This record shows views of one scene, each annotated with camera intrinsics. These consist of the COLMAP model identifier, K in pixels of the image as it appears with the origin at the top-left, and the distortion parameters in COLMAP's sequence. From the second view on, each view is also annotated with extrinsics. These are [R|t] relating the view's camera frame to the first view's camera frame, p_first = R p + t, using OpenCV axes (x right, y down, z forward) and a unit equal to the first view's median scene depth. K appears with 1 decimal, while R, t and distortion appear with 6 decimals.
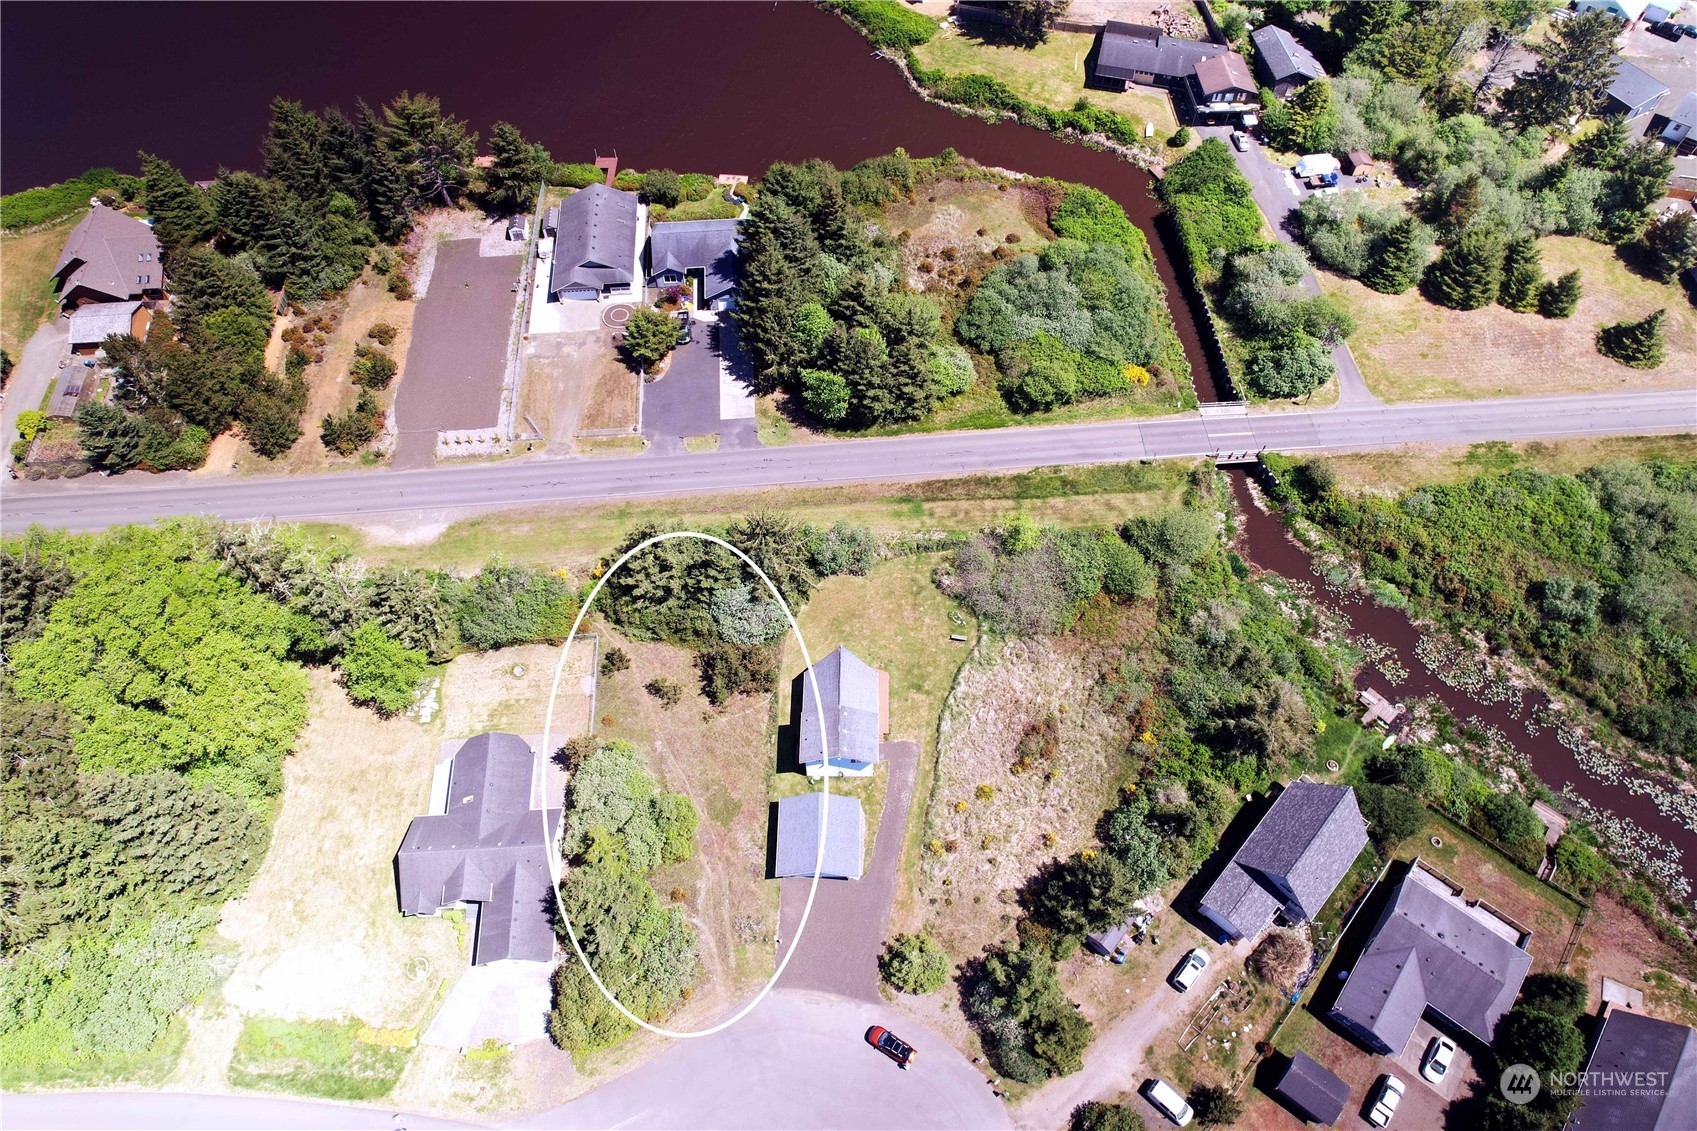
lens RADIAL K [[1081.2, 0, 845.3], [0, 1081.2, 566.0], [0, 0, 1]] dist [-0.043661, 0.003785]
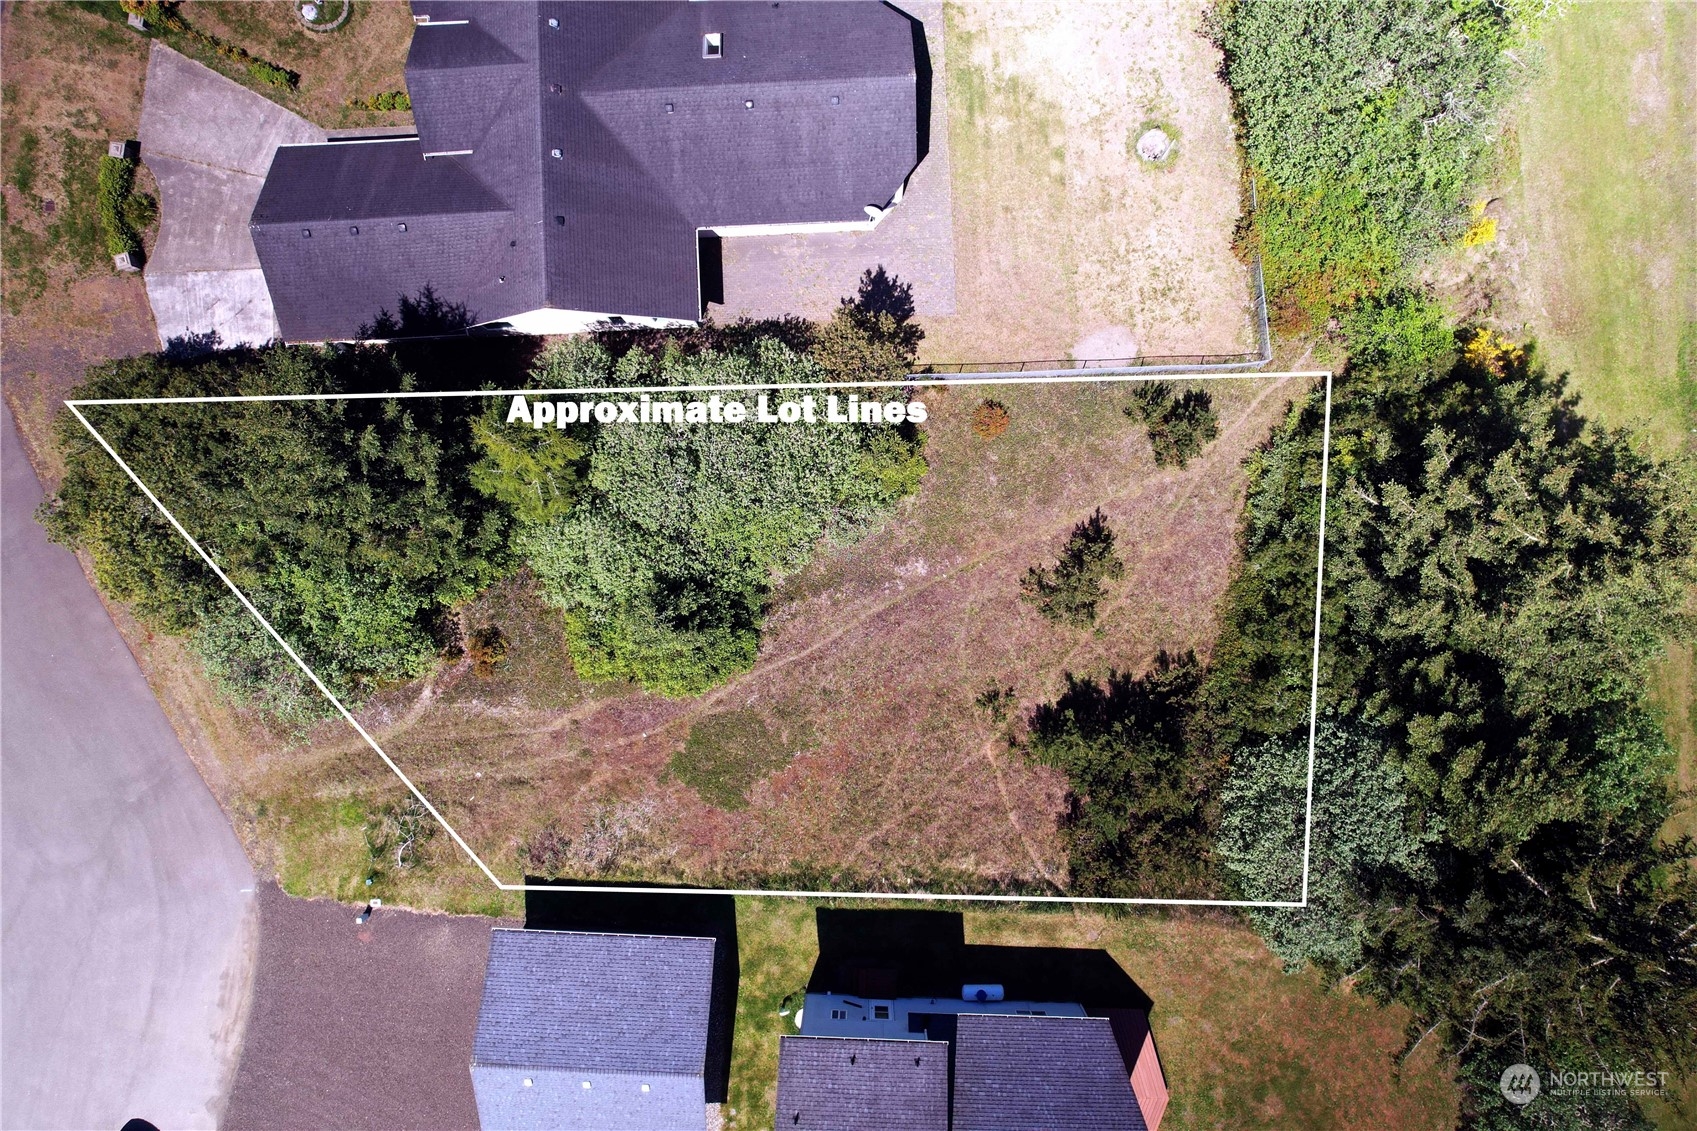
lens RADIAL K [[1081.2, 0, 854.0], [0, 1081.2, 567.5], [0, 0, 1]] dist [-0.043661, 0.003785]
pose [[-0.022255, 0.999732, -0.006300, -0.166305], [-0.843046, -0.015379, 0.537622, -0.007988], [0.537381, 0.017277, 0.843163, 0.671567]]
